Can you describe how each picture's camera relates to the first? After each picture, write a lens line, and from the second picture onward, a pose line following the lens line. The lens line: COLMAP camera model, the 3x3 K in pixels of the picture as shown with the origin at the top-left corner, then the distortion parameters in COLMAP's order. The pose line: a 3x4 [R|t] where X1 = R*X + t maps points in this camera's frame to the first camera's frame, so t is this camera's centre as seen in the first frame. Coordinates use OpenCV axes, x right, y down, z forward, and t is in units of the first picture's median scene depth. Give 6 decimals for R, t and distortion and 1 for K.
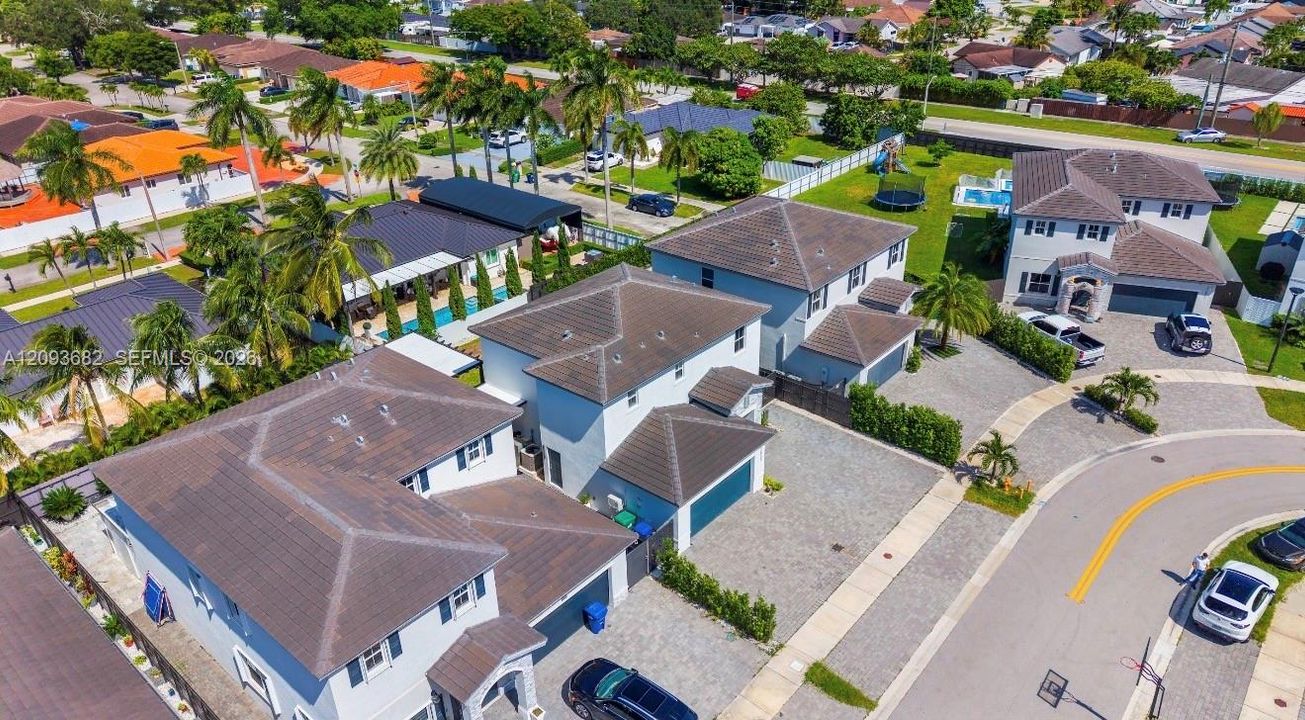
lens RADIAL K [[863.9, 0, 668.3], [0, 863.9, 364.1], [0, 0, 1]] dist [0.034981, -0.031548]
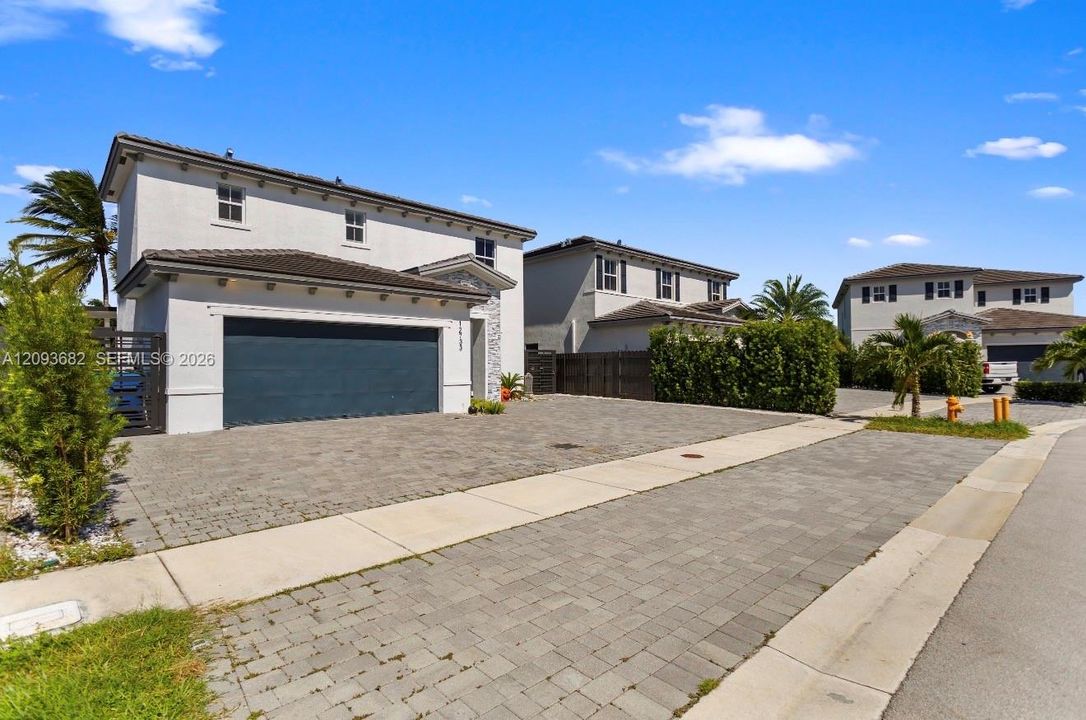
lens RADIAL K [[534.1, 0, 543.0], [0, 534.1, 360.0], [0, 0, 1]] dist [0.011692, 0.000115]
pose [[0.993458, 0.005776, -0.114053, 0.155584], [-0.058495, 0.883494, -0.464776, 0.214525], [0.098080, 0.468407, 0.878052, 0.558883]]
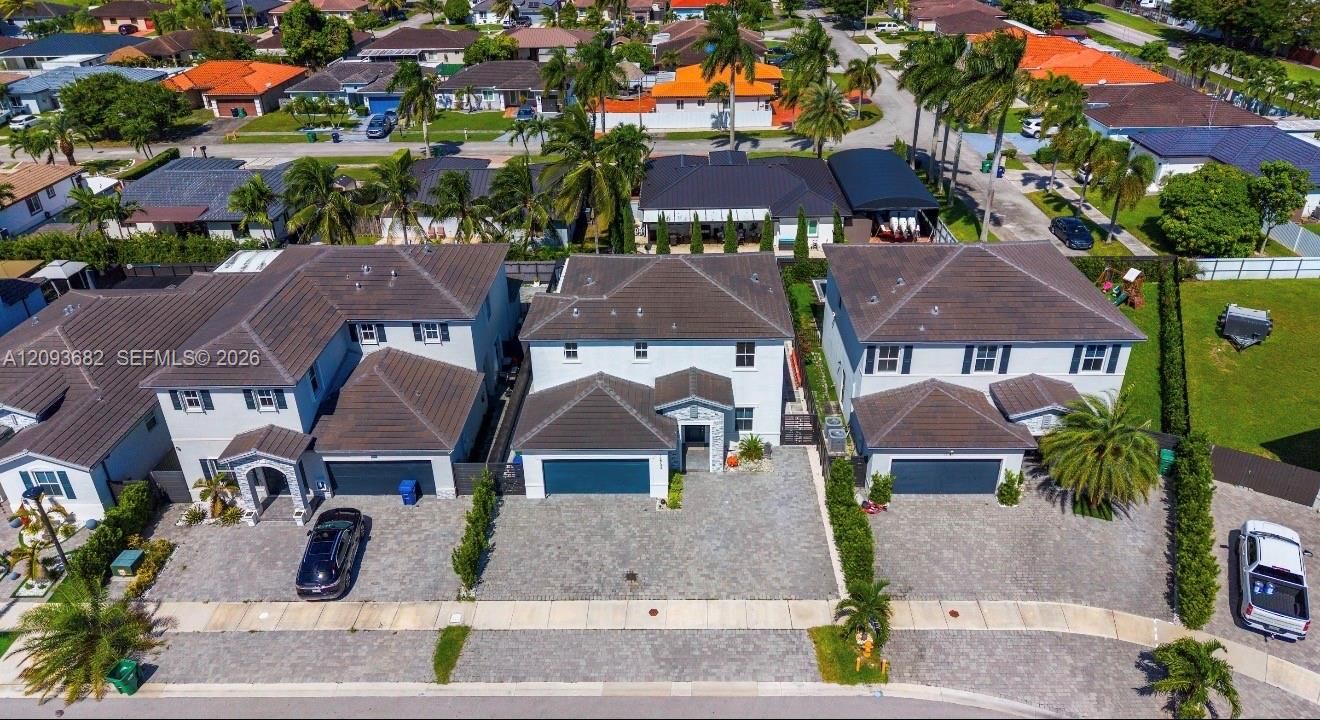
lens RADIAL K [[855.0, 0, 660.0], [0, 855.0, 360.0], [0, 0, 1]] dist [0.022264, -0.000634]
pose [[0.635210, 0.384066, -0.670075, 0.549685], [-0.356149, 0.915502, 0.187119, -0.139372], [0.685322, 0.119786, 0.718321, 0.236164]]
